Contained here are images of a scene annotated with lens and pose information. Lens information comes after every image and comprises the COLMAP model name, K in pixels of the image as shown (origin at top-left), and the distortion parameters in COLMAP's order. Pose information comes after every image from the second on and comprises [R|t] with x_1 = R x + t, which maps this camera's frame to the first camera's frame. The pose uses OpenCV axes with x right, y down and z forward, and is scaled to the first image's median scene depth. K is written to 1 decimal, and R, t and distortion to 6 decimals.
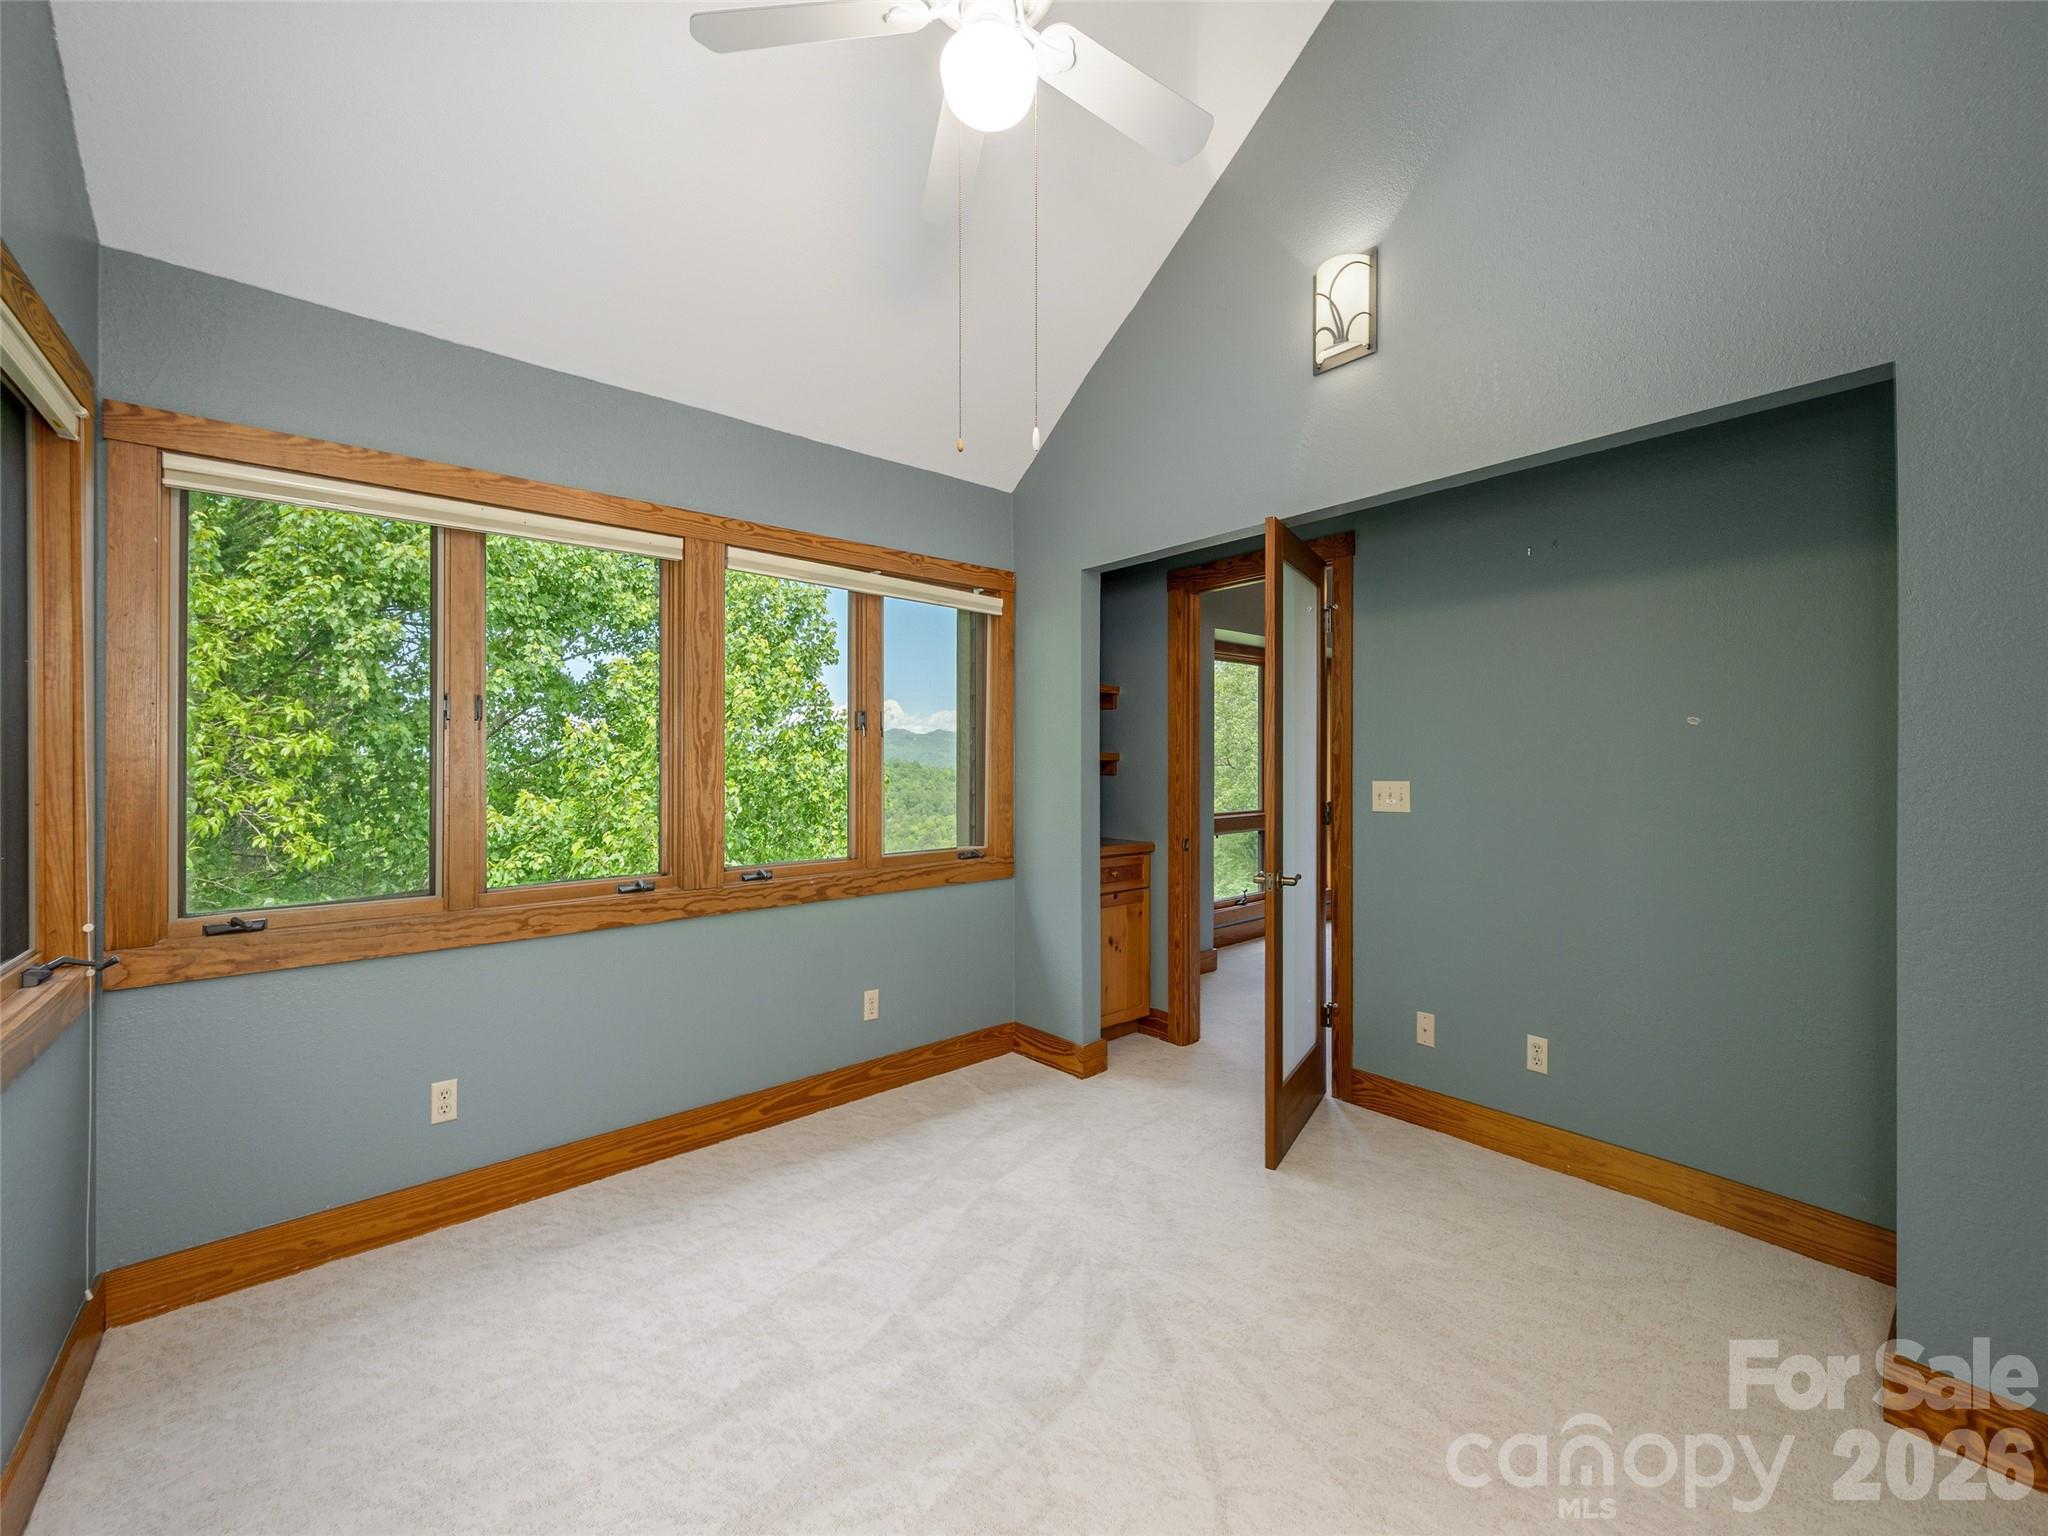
lens RADIAL K [[819.6, 0, 1035.2], [0, 819.6, 751.7], [0, 0, 1]] dist [-0.000183, 0.000002]
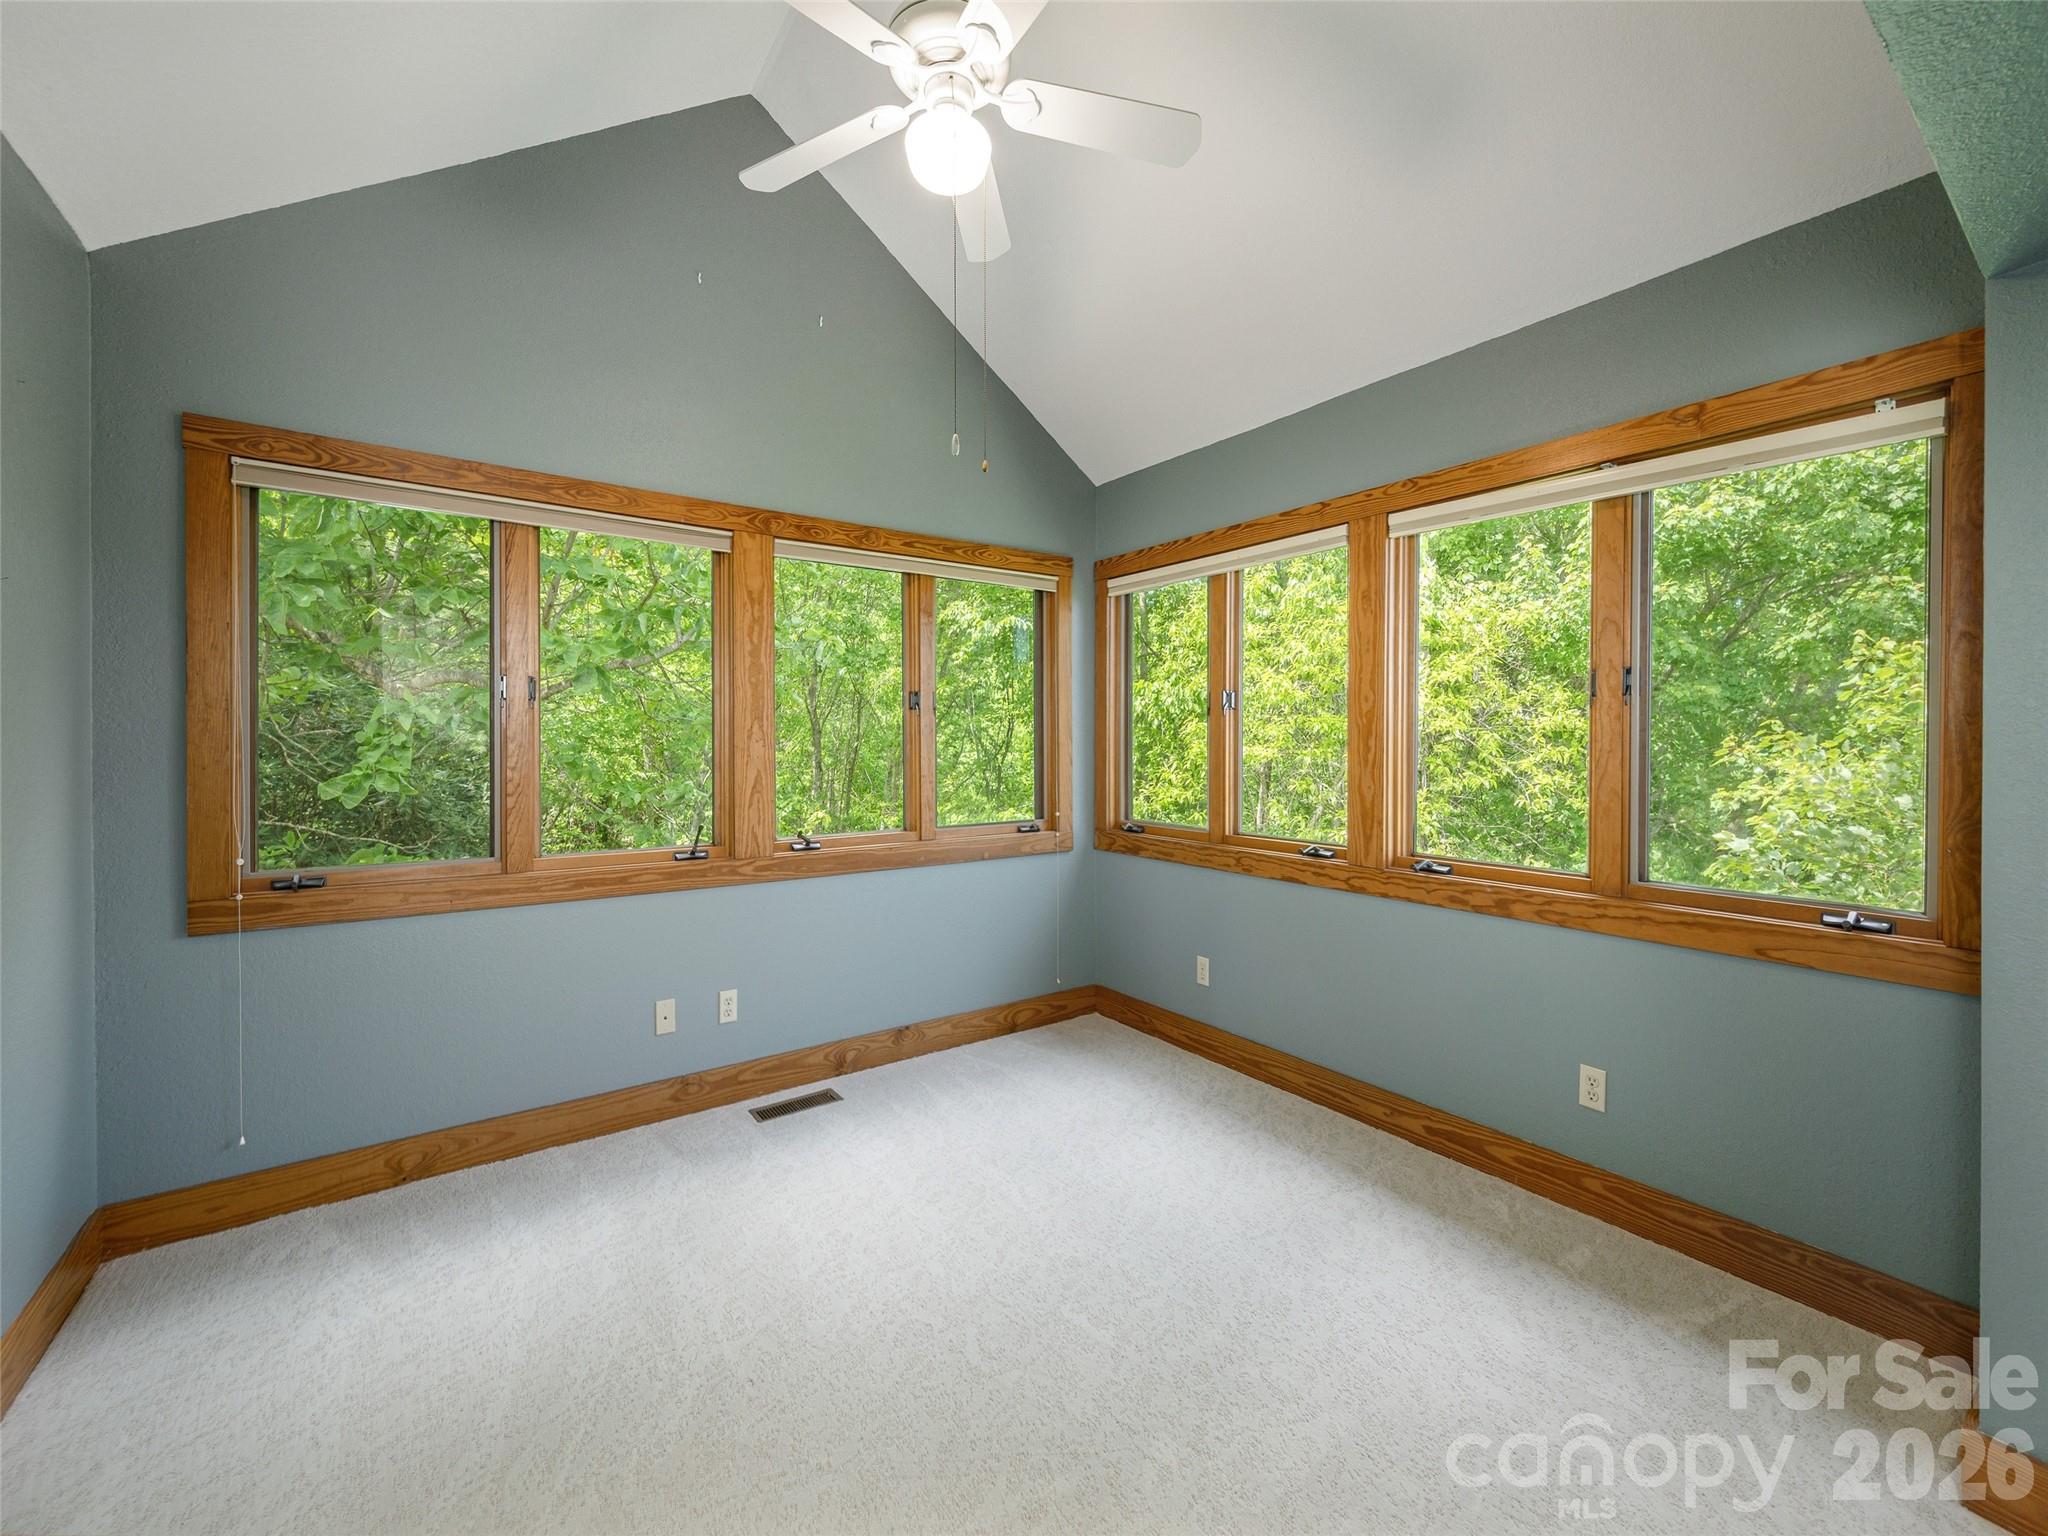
lens RADIAL K [[819.6, 0, 1035.2], [0, 819.6, 751.7], [0, 0, 1]] dist [-0.000183, 0.000002]
pose [[-0.081029, 0.011245, -0.996648, 0.624187], [0.000266, 0.999937, 0.011260, 0.015559], [0.996712, 0.000647, -0.081027, 0.677484]]
